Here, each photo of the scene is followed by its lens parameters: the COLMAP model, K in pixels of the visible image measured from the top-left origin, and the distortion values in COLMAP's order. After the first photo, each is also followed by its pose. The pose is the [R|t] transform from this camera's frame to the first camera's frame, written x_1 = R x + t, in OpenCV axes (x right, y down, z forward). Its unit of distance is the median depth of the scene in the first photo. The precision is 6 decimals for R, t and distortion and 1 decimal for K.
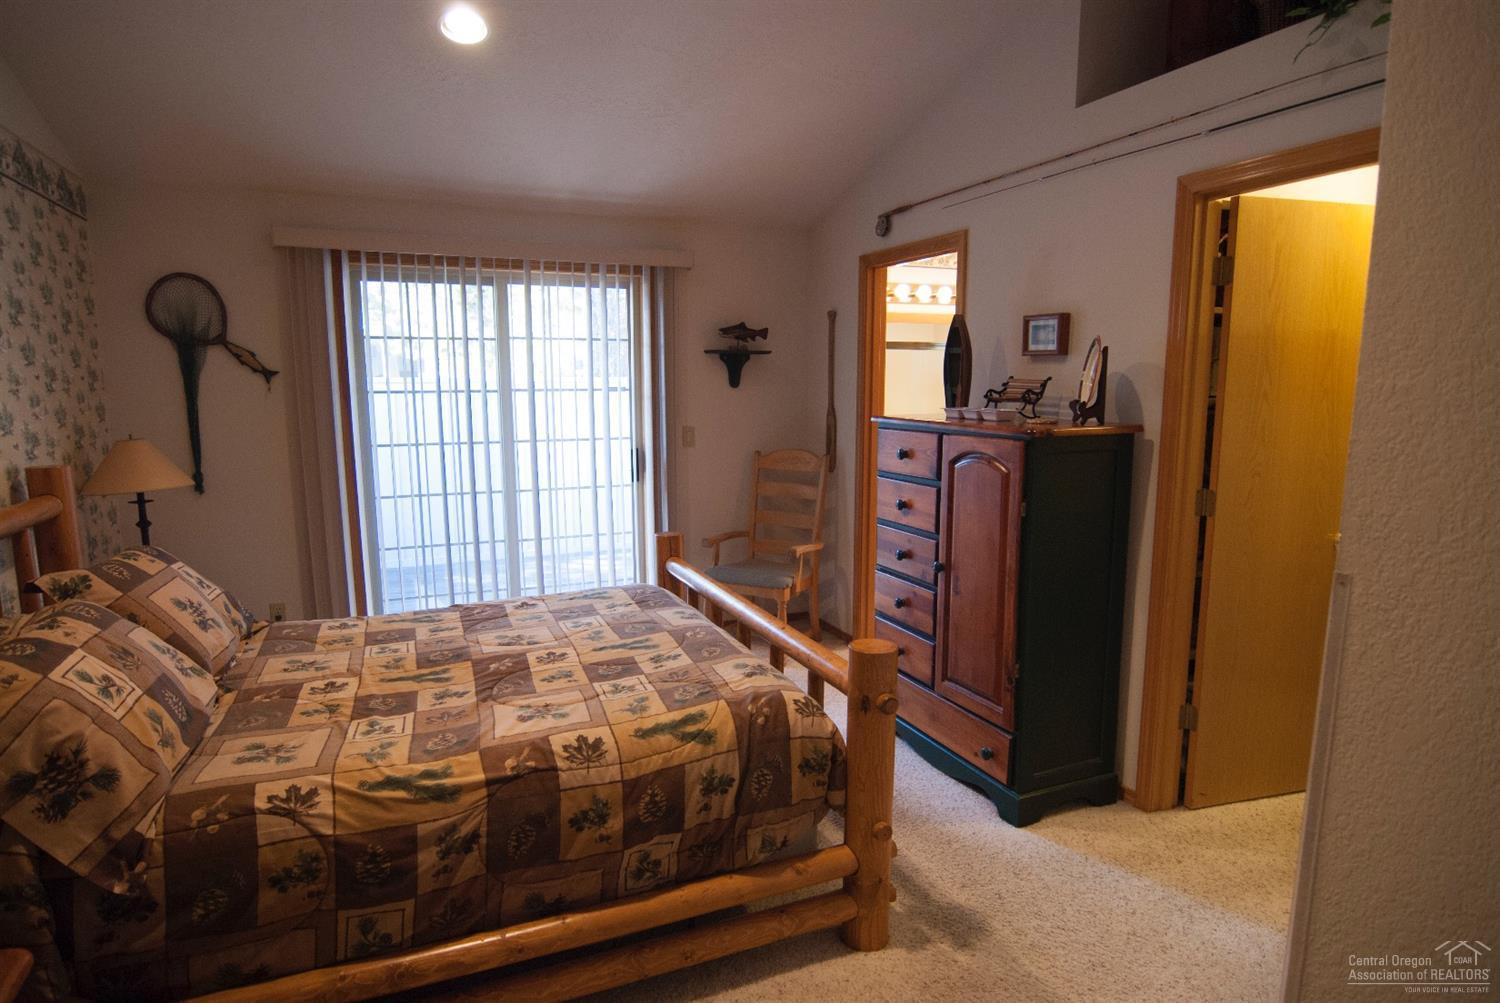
lens RADIAL K [[856.7, 0, 749.2], [0, 856.7, 514.6], [0, 0, 1]] dist [-0.017303, -0.001672]
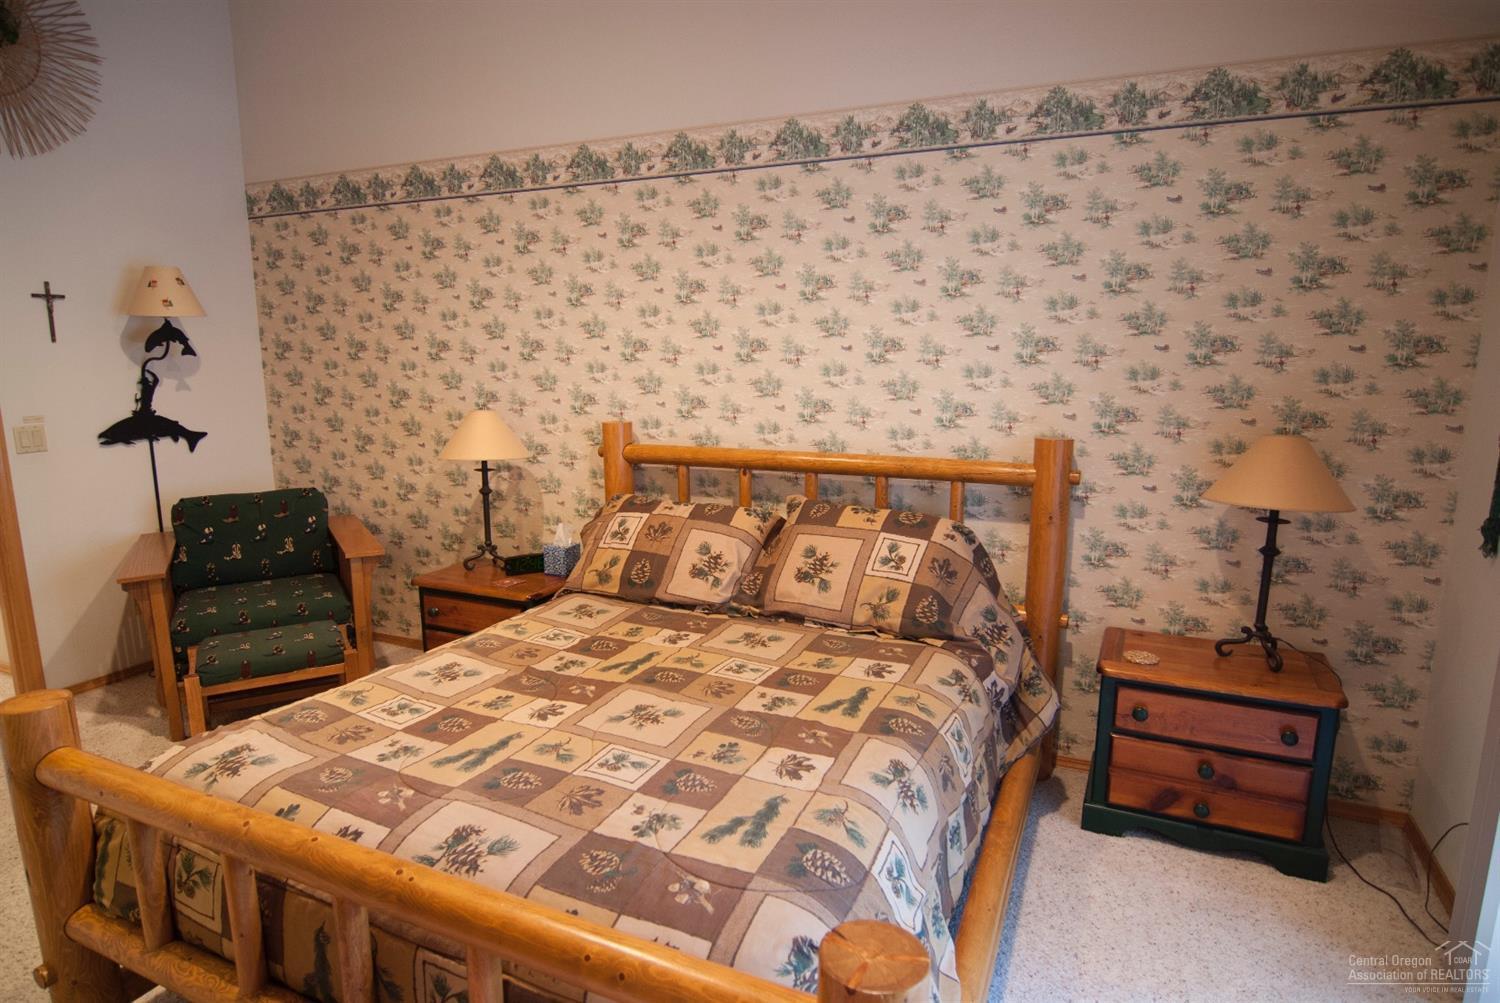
lens RADIAL K [[856.7, 0, 739.3], [0, 856.7, 502.8], [0, 0, 1]] dist [-0.017303, -0.001672]
pose [[-0.737044, 0.118350, -0.665401, 0.143580], [-0.105991, 0.952124, 0.286750, -0.270743], [0.667481, 0.281874, -0.689214, 1.700388]]
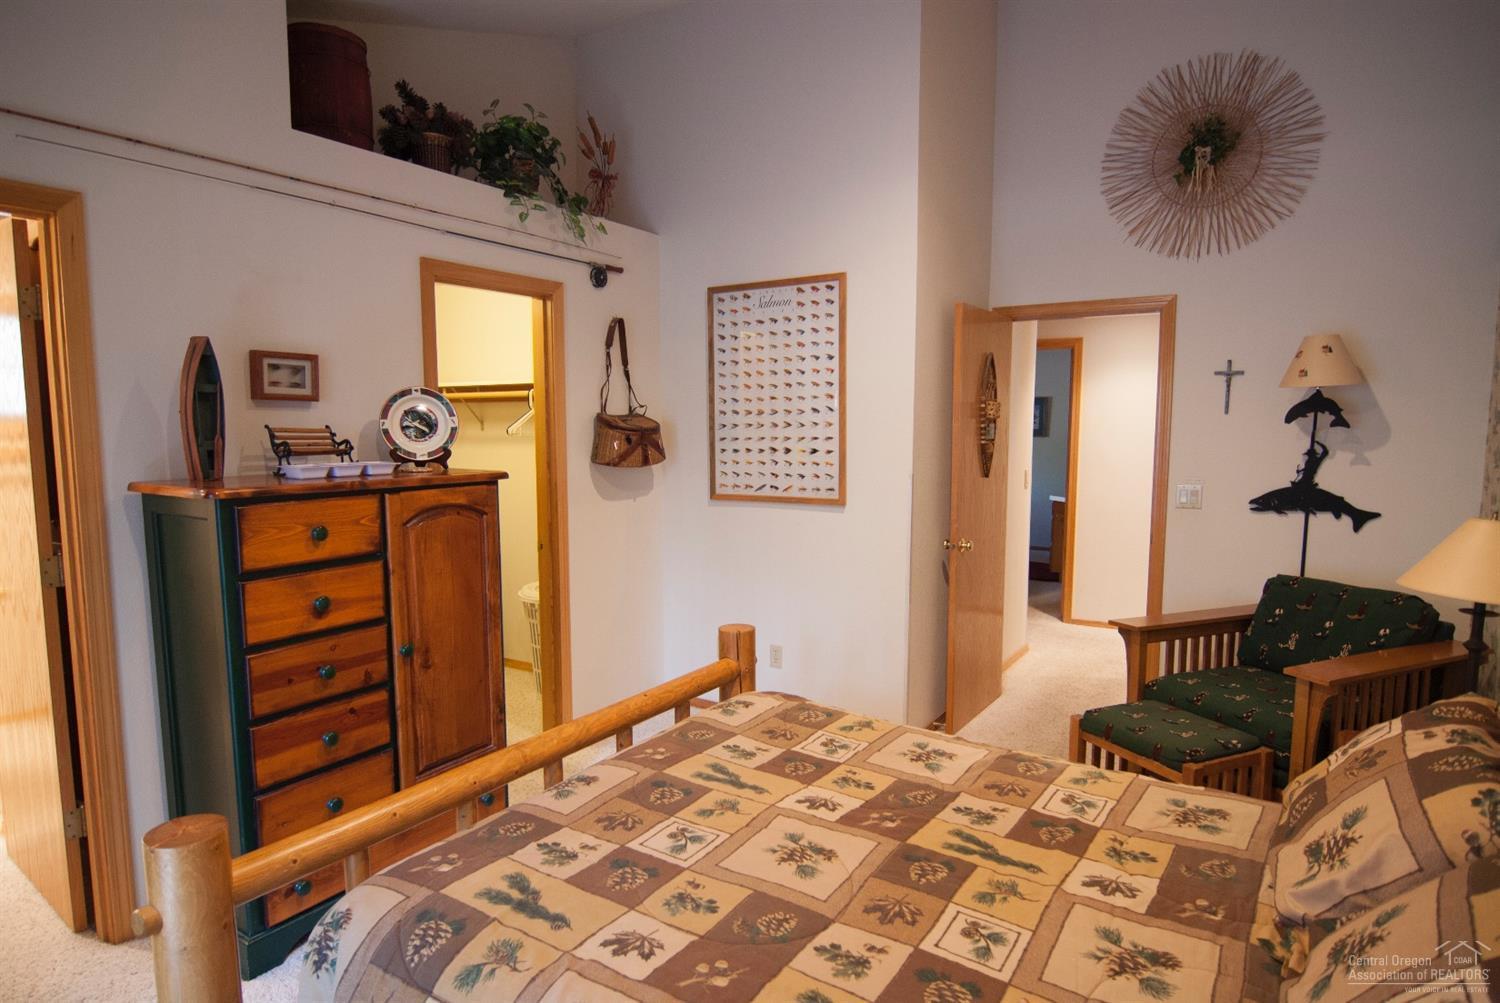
lens RADIAL K [[856.7, 0, 753.8], [0, 856.7, 503.8], [0, 0, 1]] dist [-0.017303, -0.001672]
pose [[-0.574265, -0.078492, 0.814898, -0.828968], [0.130979, 0.973762, 0.186096, -0.244181], [-0.808124, 0.213603, -0.548916, 1.485477]]
